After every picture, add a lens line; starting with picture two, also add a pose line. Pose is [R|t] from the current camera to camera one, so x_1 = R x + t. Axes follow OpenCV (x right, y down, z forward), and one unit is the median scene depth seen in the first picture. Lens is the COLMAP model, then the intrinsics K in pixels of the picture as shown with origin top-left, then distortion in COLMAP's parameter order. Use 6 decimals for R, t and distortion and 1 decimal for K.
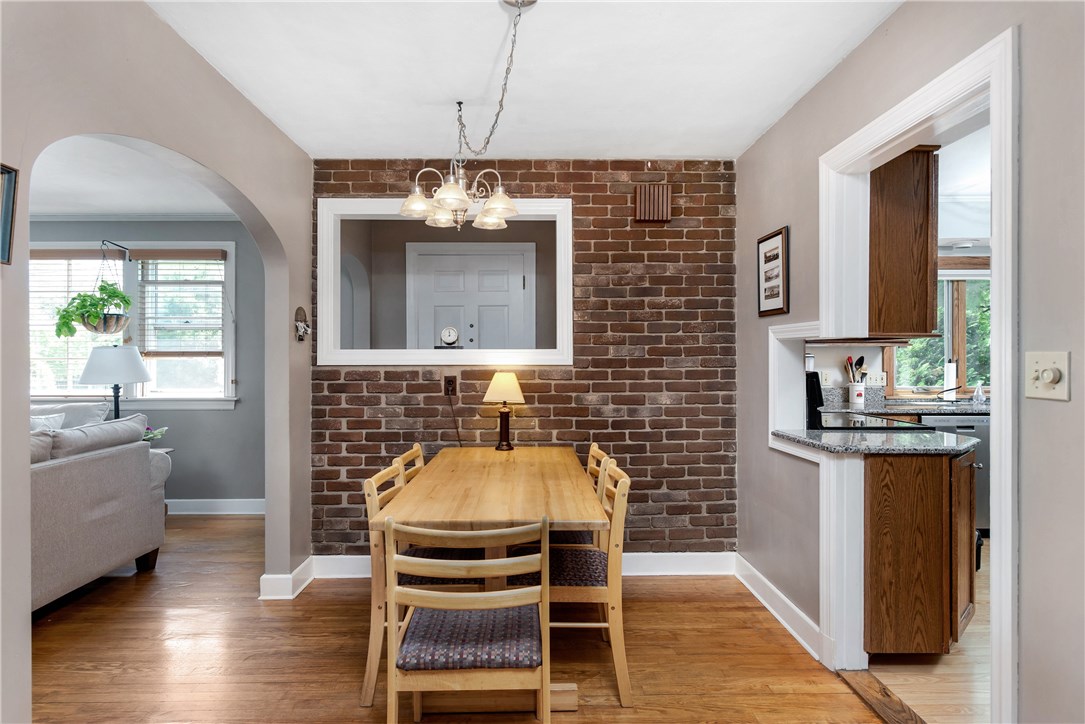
lens RADIAL K [[557.6, 0, 538.4], [0, 557.6, 359.7], [0, 0, 1]] dist [0.002786, 0.000905]
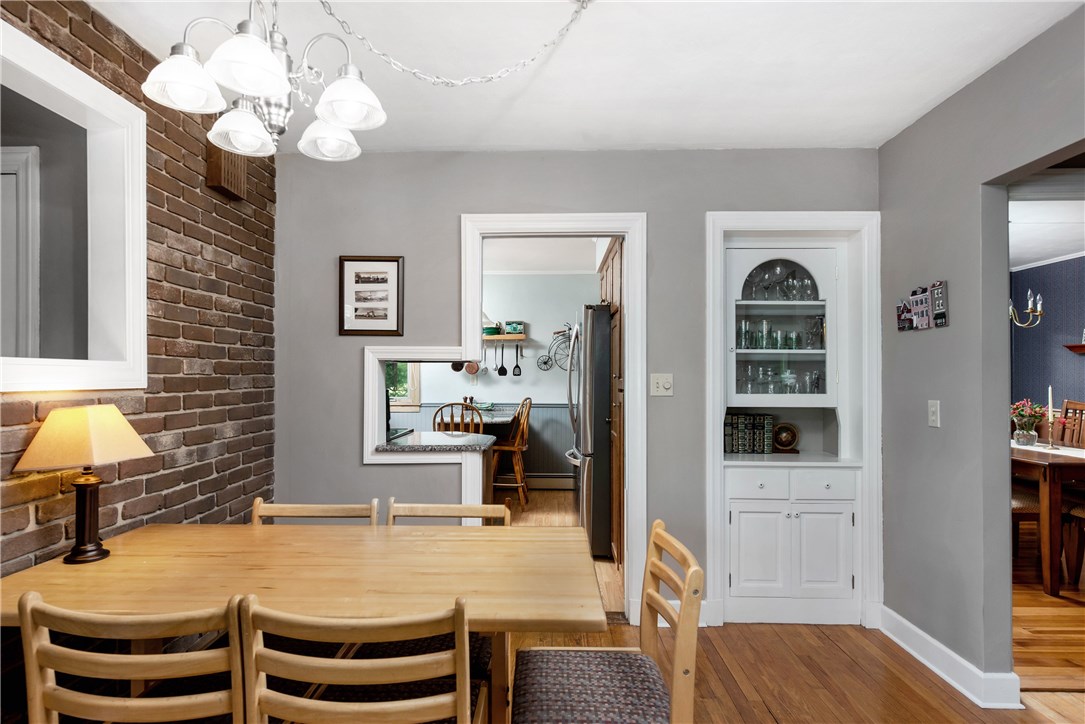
lens RADIAL K [[557.6, 0, 544.1], [0, 557.6, 371.5], [0, 0, 1]] dist [0.002786, 0.000905]
pose [[0.054181, 0.008349, 0.998496, -0.510578], [0.010008, 0.999910, -0.008904, 0.000776], [-0.998481, 0.010475, 0.054092, 0.528755]]
